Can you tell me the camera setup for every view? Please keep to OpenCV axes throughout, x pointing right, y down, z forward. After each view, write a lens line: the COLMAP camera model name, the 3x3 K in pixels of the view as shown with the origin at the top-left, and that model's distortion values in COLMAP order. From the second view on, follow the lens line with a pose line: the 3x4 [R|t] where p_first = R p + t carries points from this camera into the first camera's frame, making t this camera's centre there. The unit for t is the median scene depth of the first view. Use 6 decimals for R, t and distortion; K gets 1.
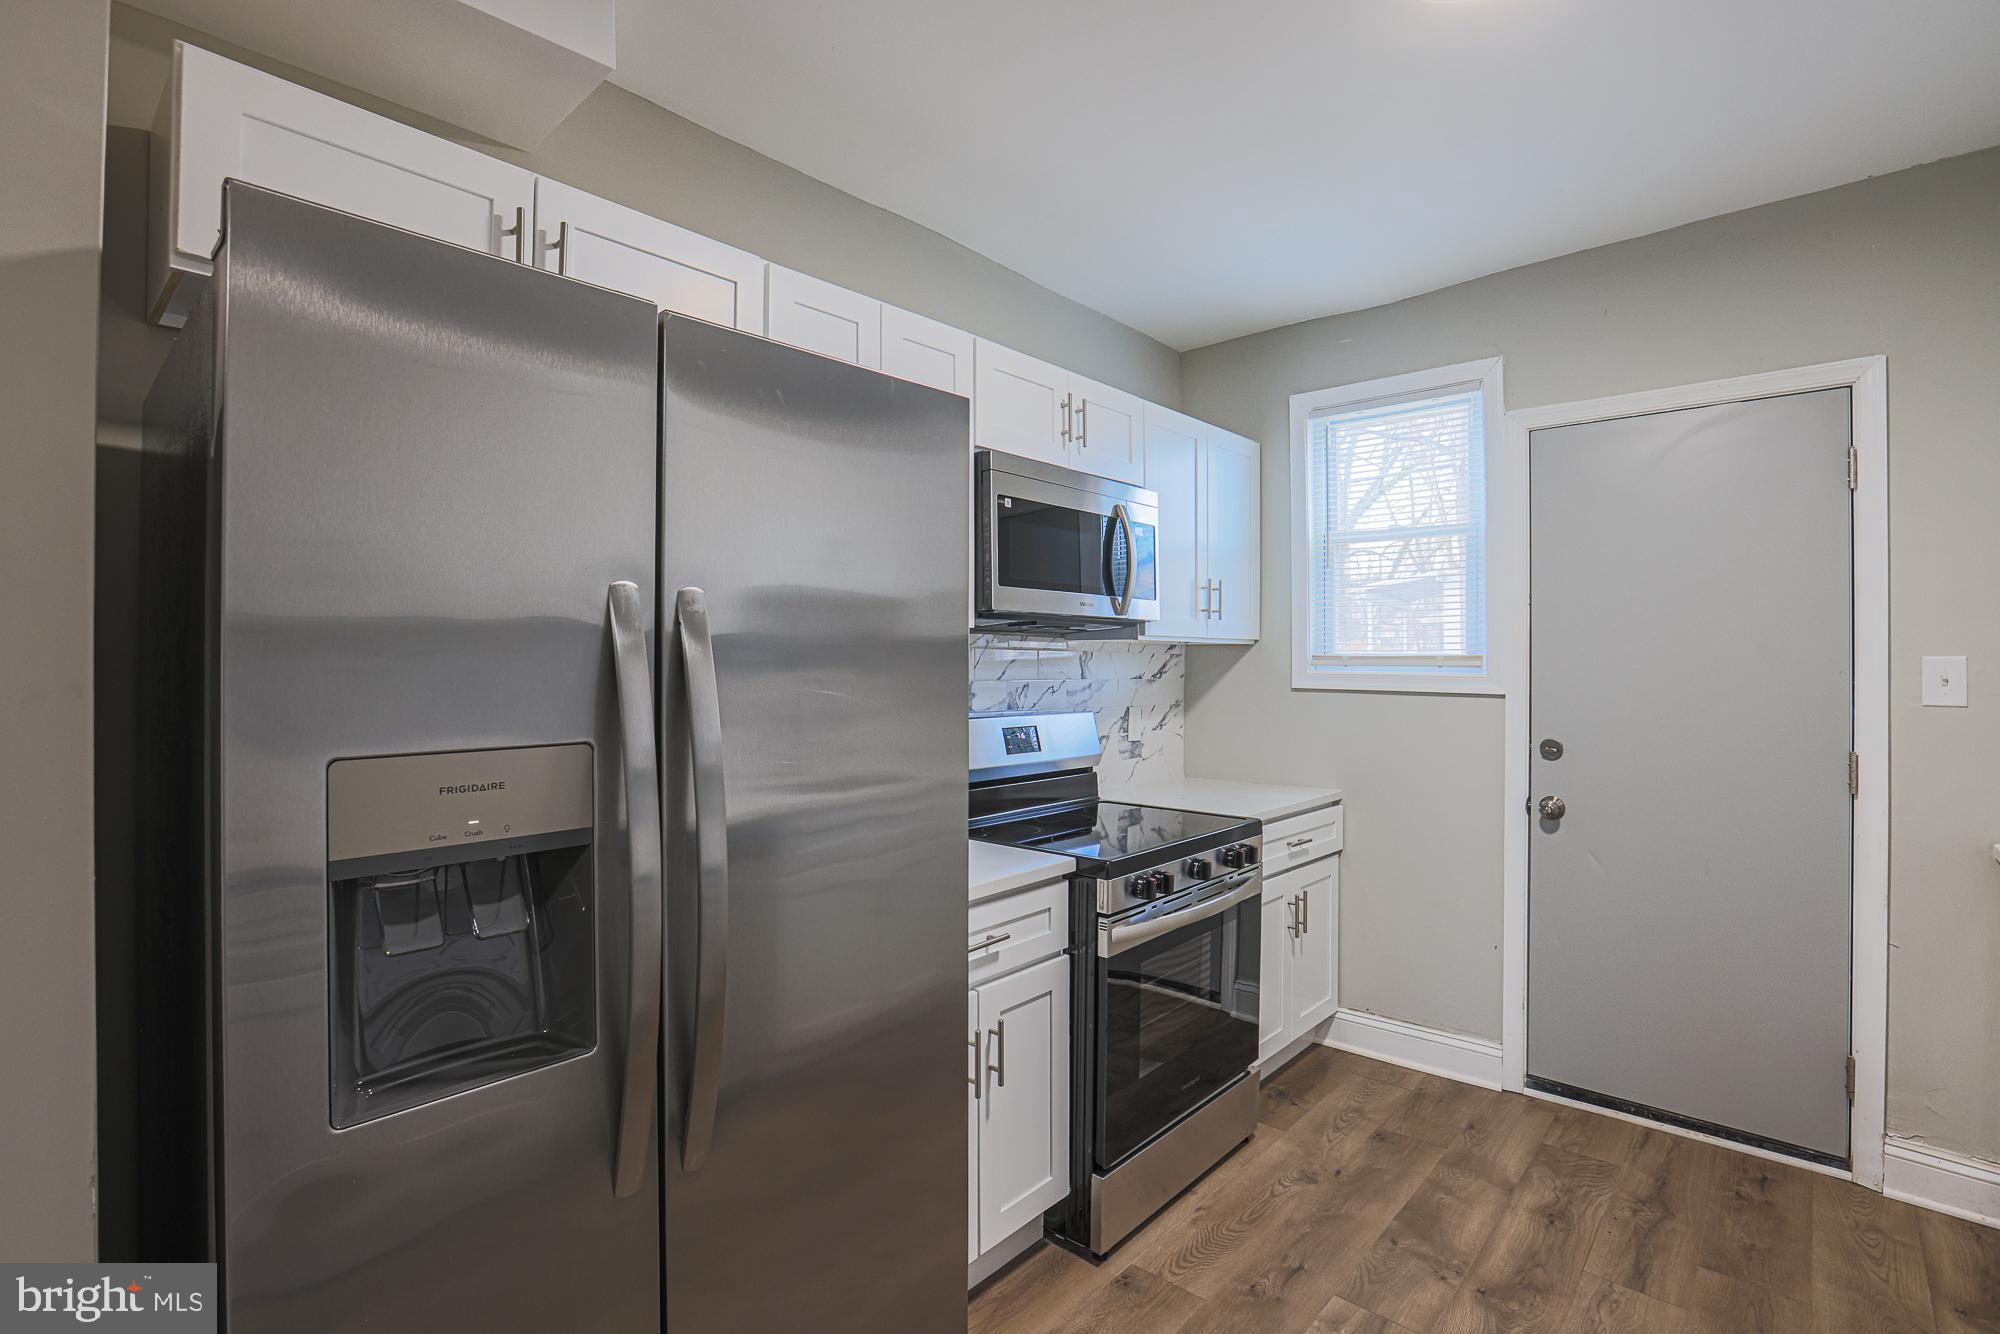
lens RADIAL K [[915.6, 0, 1013.1], [0, 915.6, 656.0], [0, 0, 1]] dist [-0.054193, 0.016406]
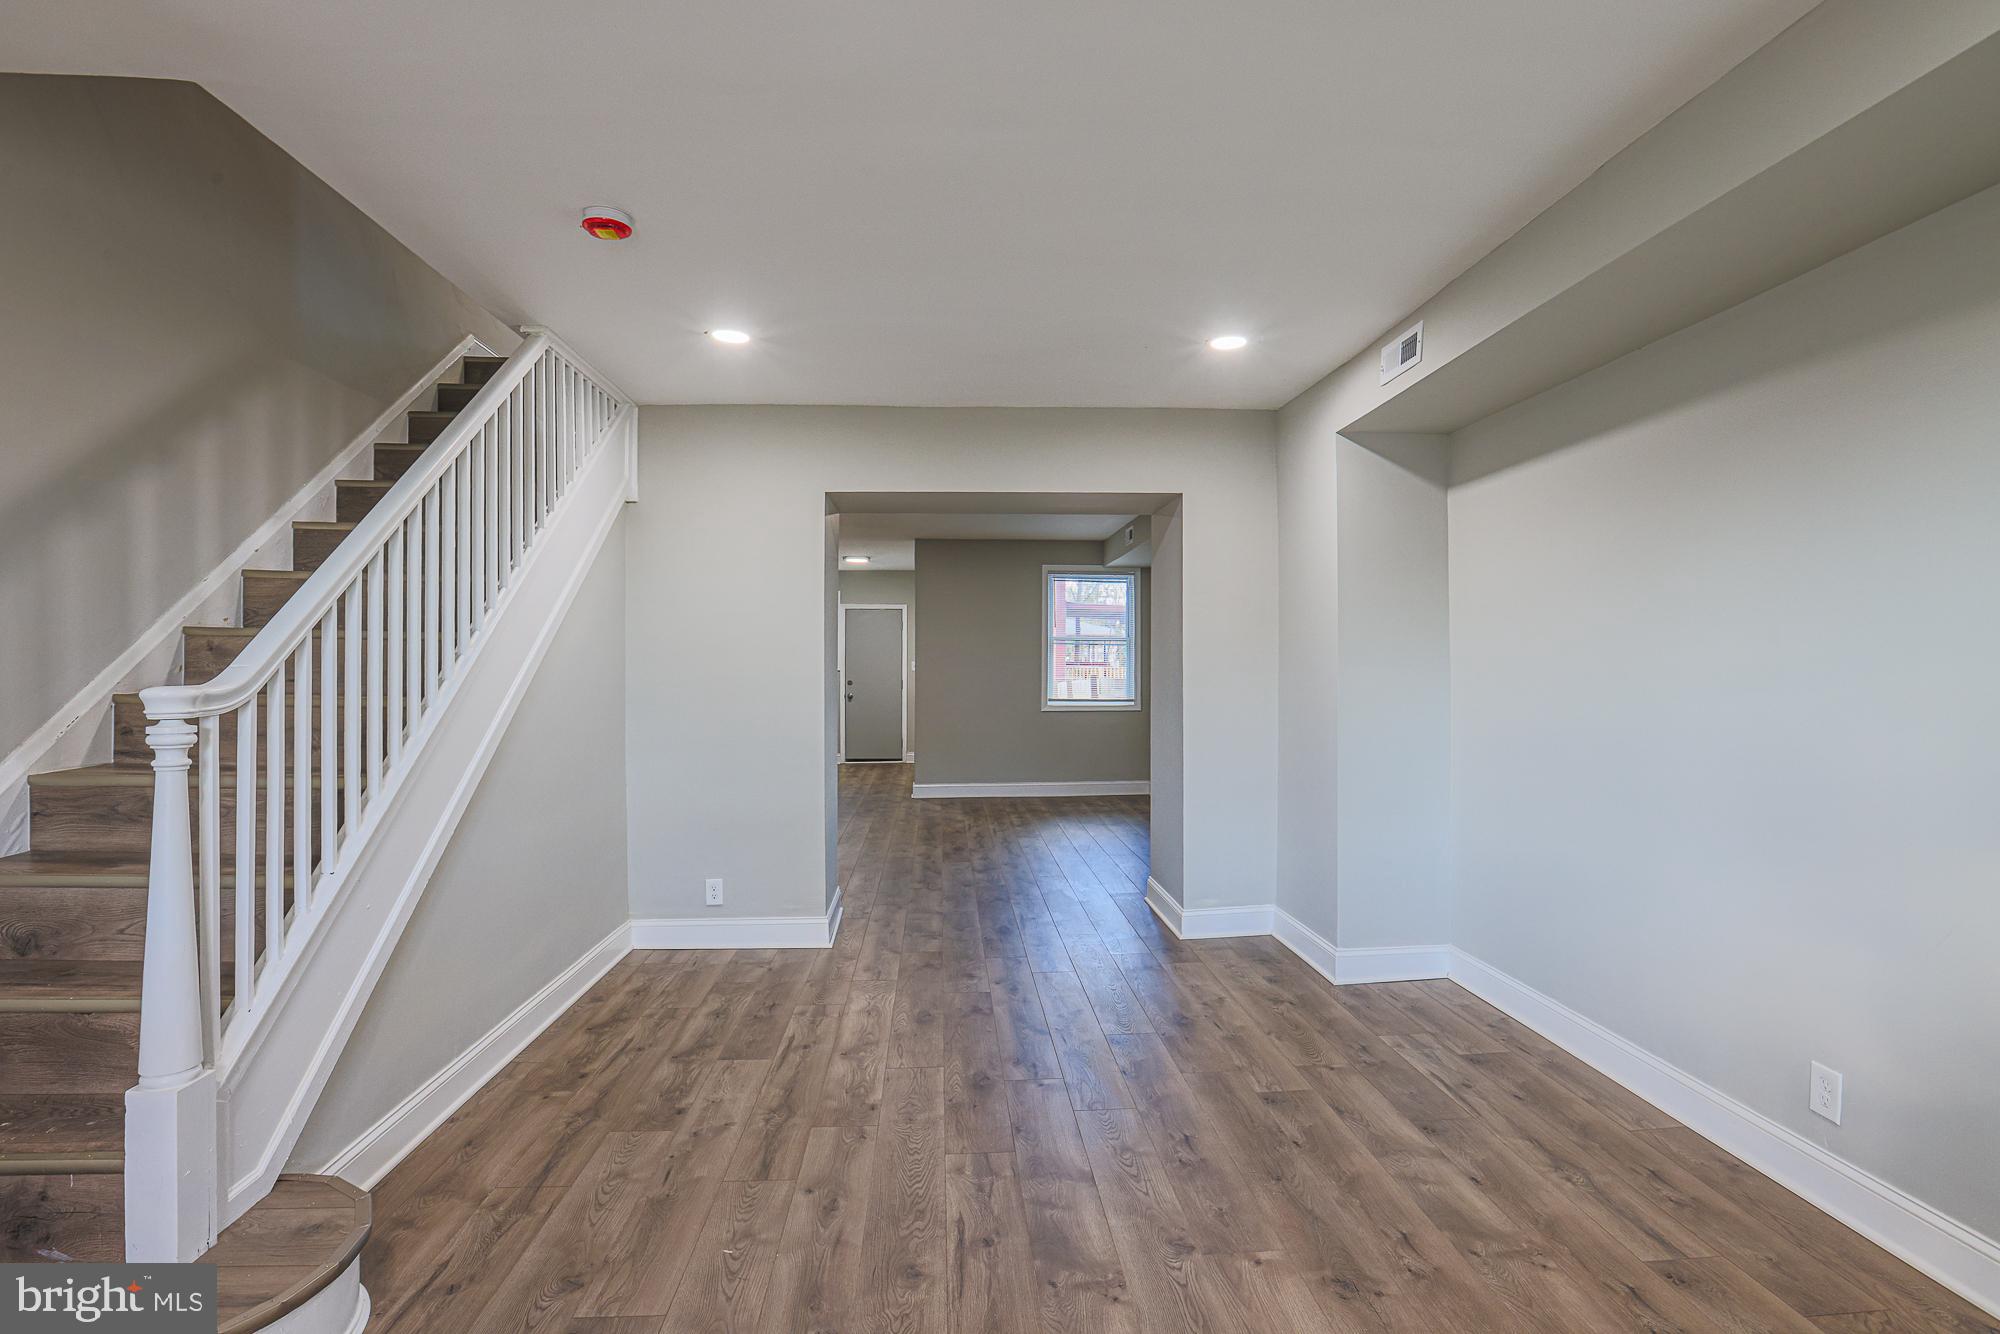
lens RADIAL K [[945.6, 0, 997.5], [0, 945.6, 665.6], [0, 0, 1]] dist [-0.053297, 0.020440]
pose [[0.699965, -0.003176, 0.714171, -2.556932], [-0.001518, 0.999981, 0.005936, -0.010281], [-0.714176, -0.005239, 0.699947, -3.200374]]
